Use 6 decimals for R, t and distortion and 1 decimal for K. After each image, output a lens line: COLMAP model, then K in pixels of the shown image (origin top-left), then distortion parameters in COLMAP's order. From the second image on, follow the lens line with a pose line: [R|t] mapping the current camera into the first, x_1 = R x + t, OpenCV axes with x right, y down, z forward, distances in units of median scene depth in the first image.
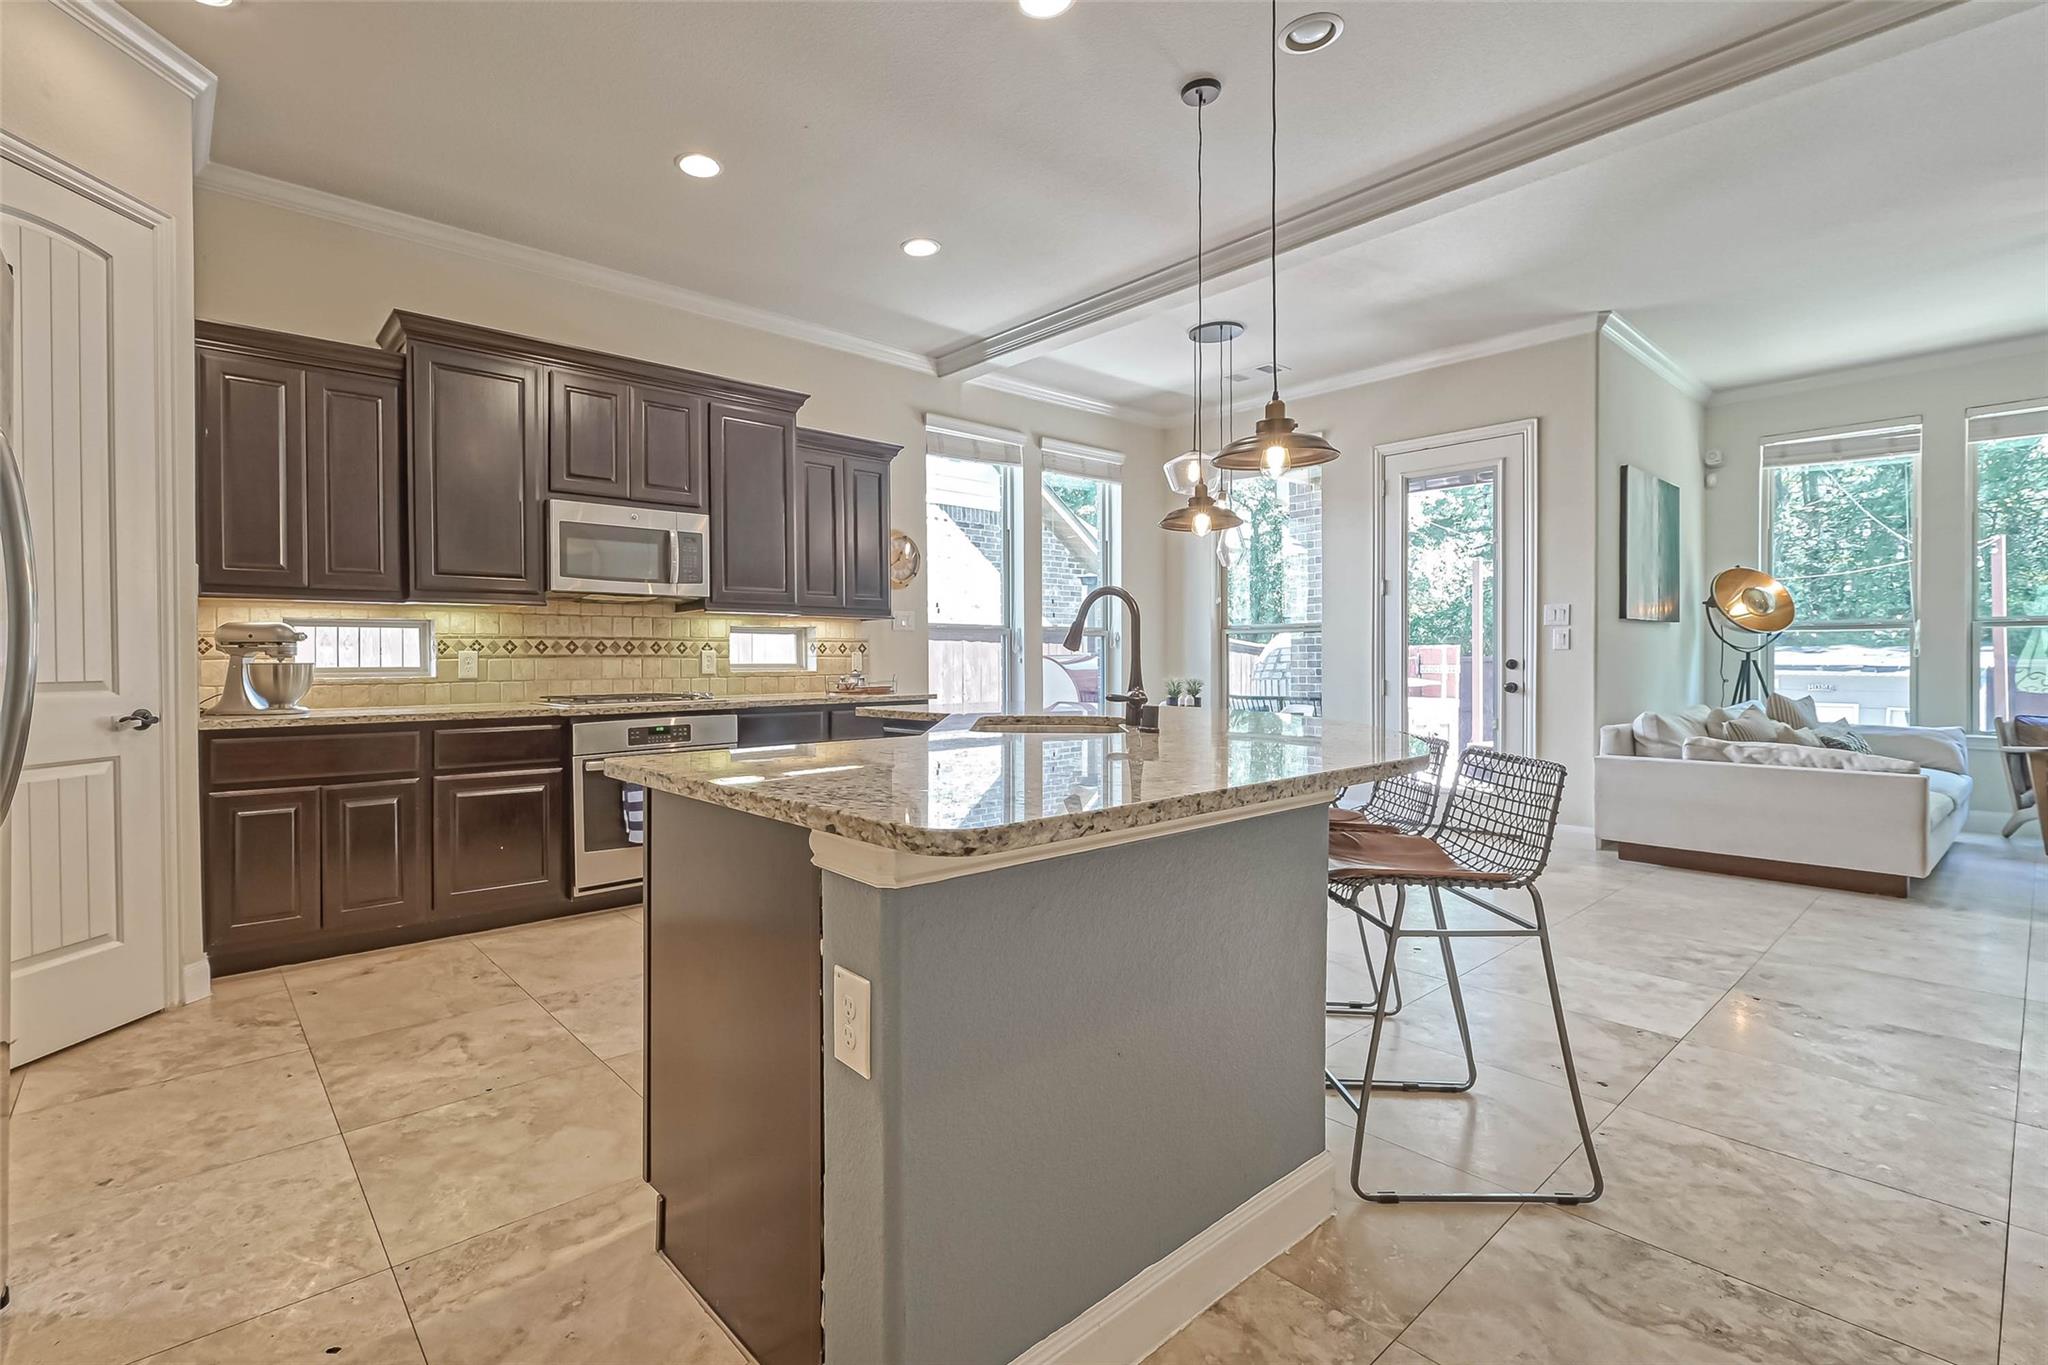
lens RADIAL K [[908.6, 0, 931.1], [0, 908.6, 666.3], [0, 0, 1]] dist [0.000191, 0.000661]
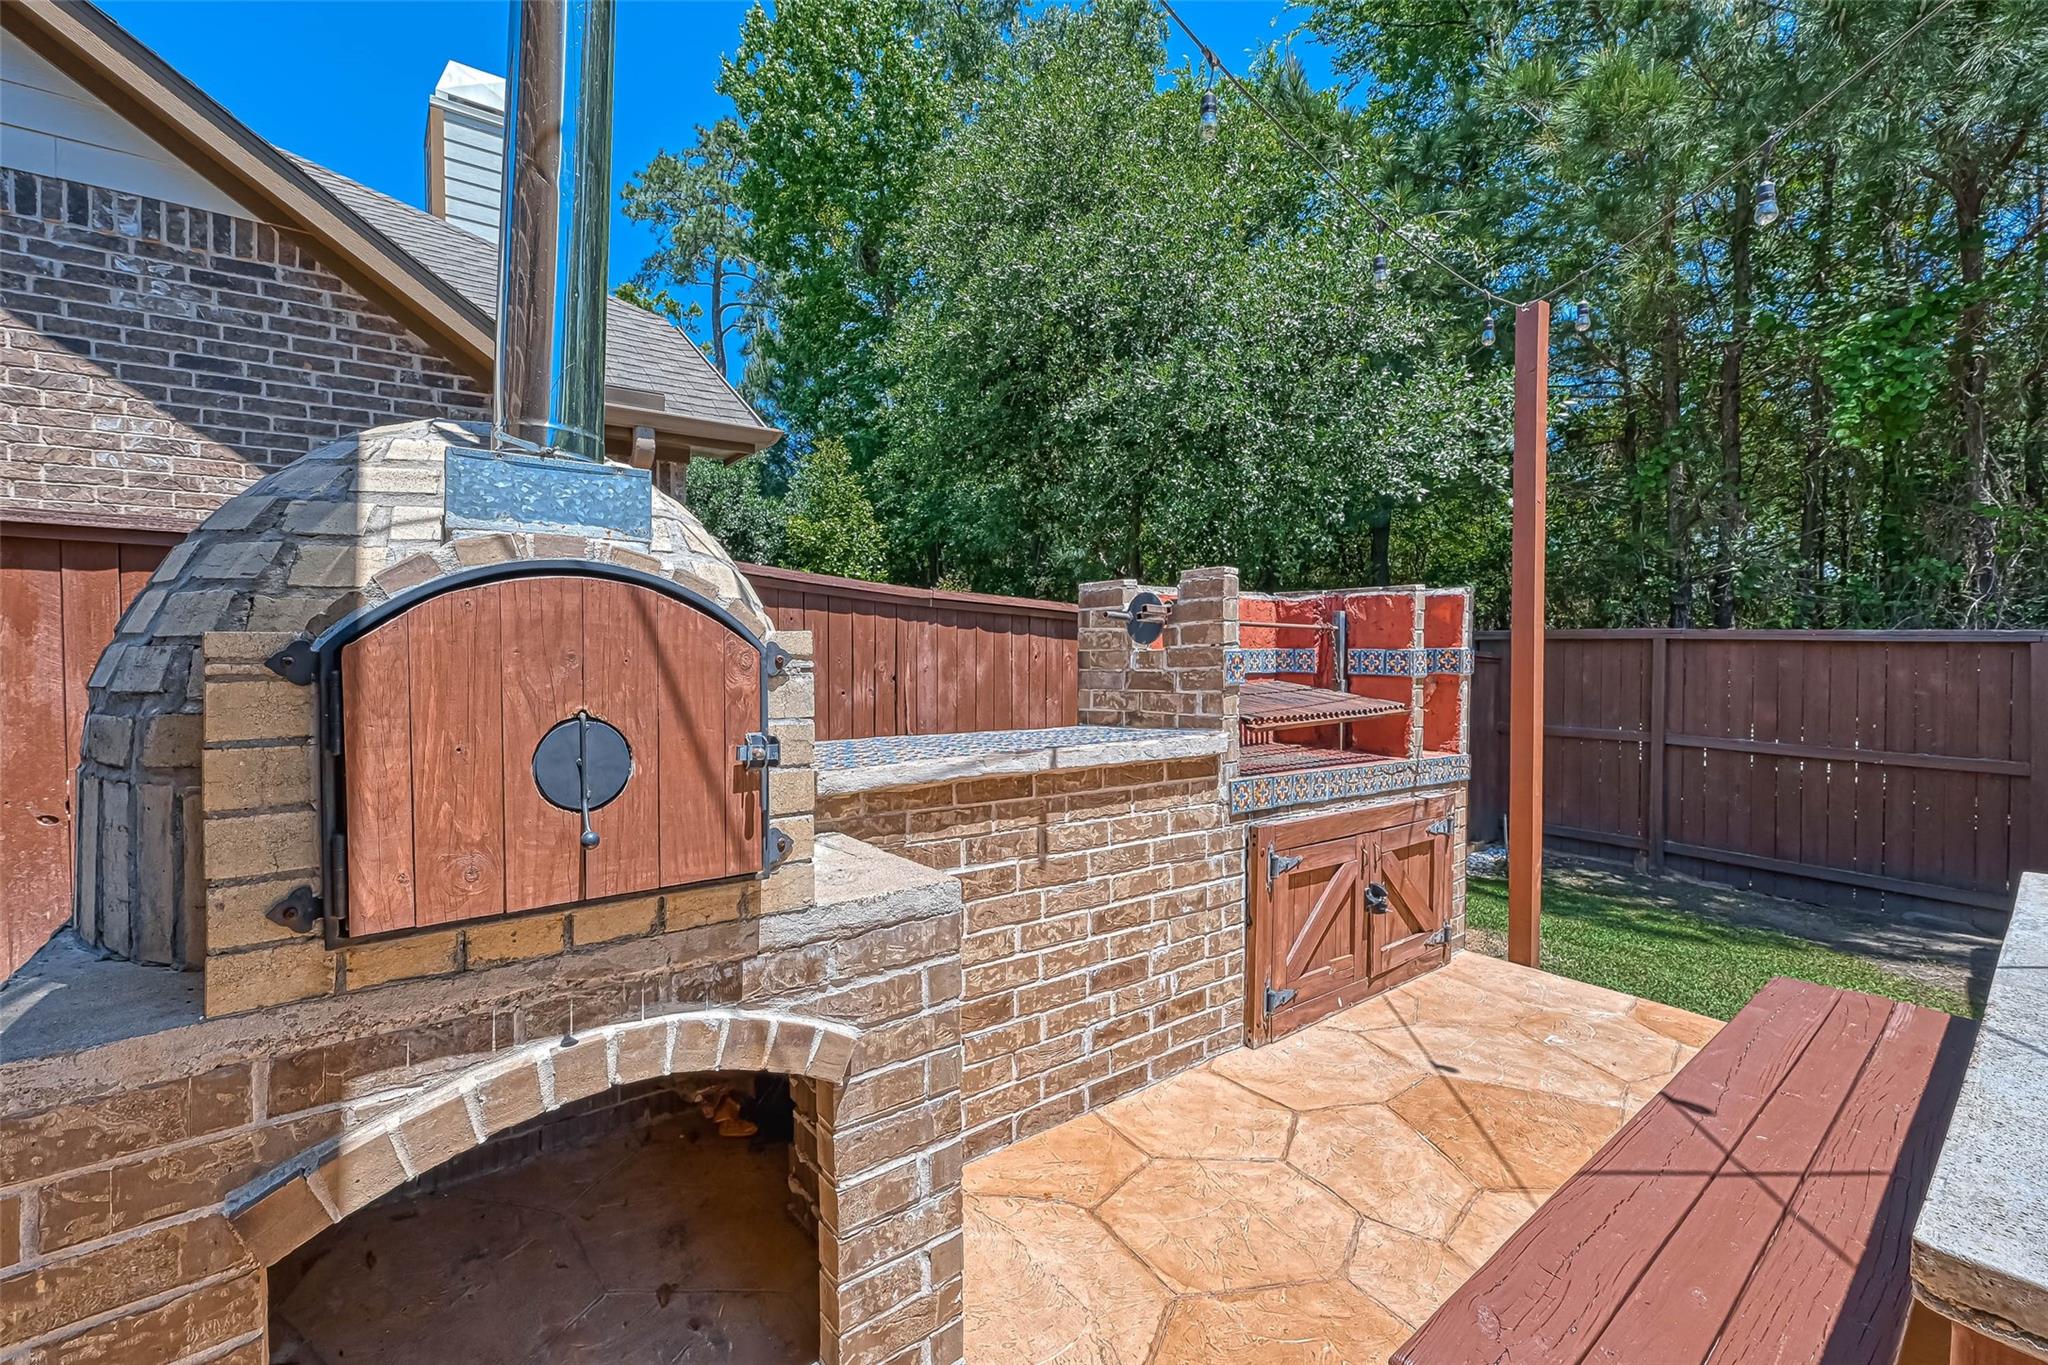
lens RADIAL K [[824.3, 0, 997.7], [0, 824.3, 644.0], [0, 0, 1]] dist [0.001347, -0.000180]
pose [[0.998815, 0.007143, -0.048144, 1.131083], [-0.006831, 0.999955, 0.006640, -0.008167], [0.048189, -0.006303, 0.998818, 1.853444]]
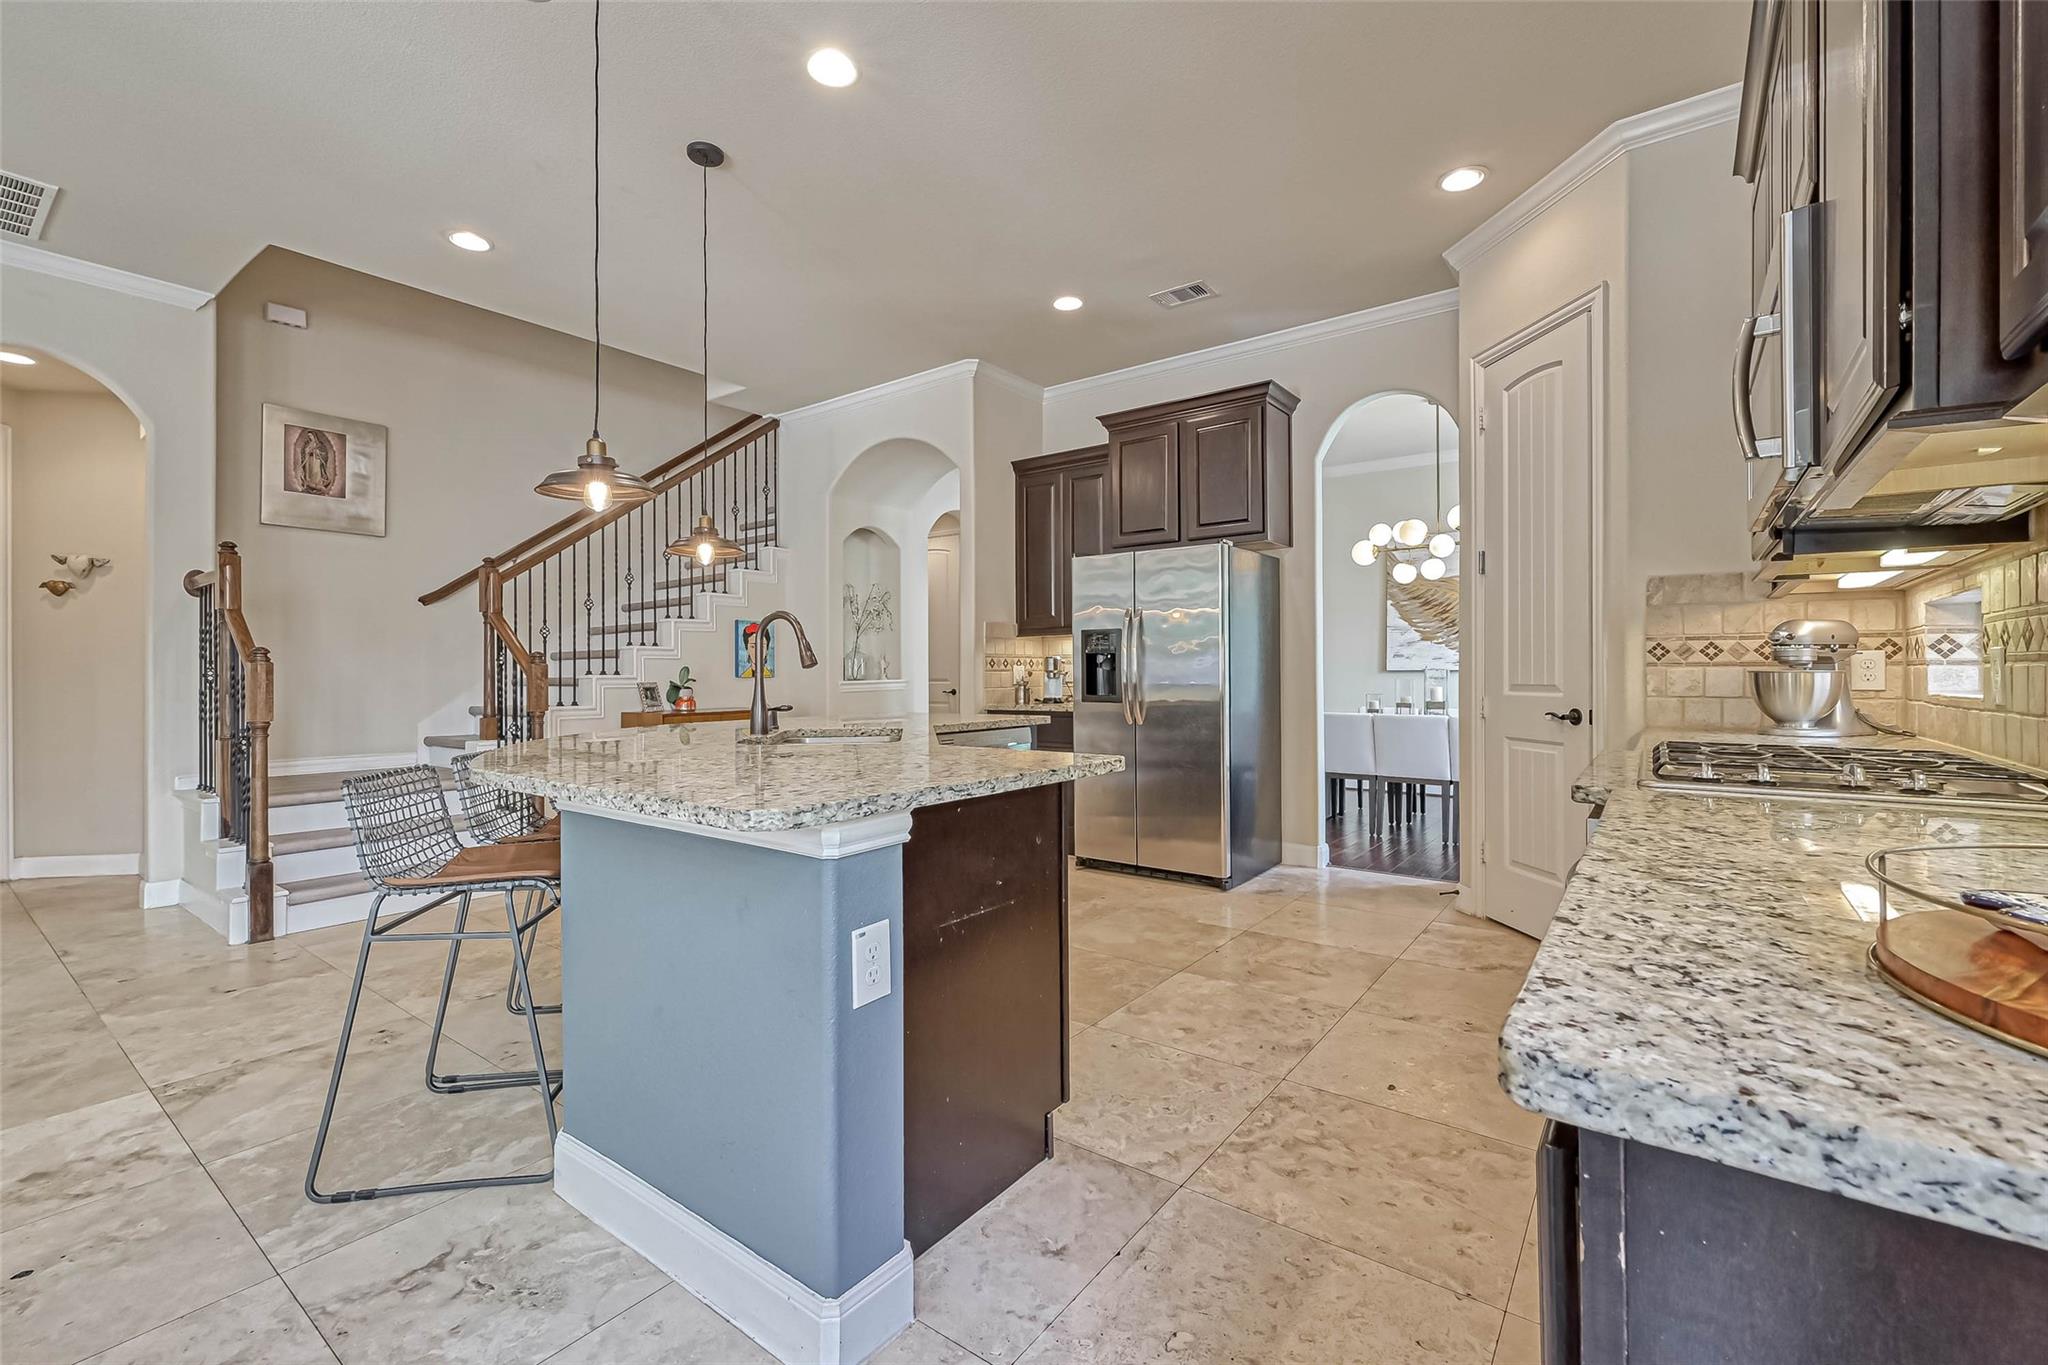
lens RADIAL K [[857.5, 0, 1033.4], [0, 857.5, 671.7], [0, 0, 1]] dist [0.015729, -0.002788]
pose [[-0.969690, 0.011051, -0.244088, 0.085536], [0.009210, 0.999920, 0.008684, -0.013061], [0.244165, 0.006173, -0.969714, 1.185454]]
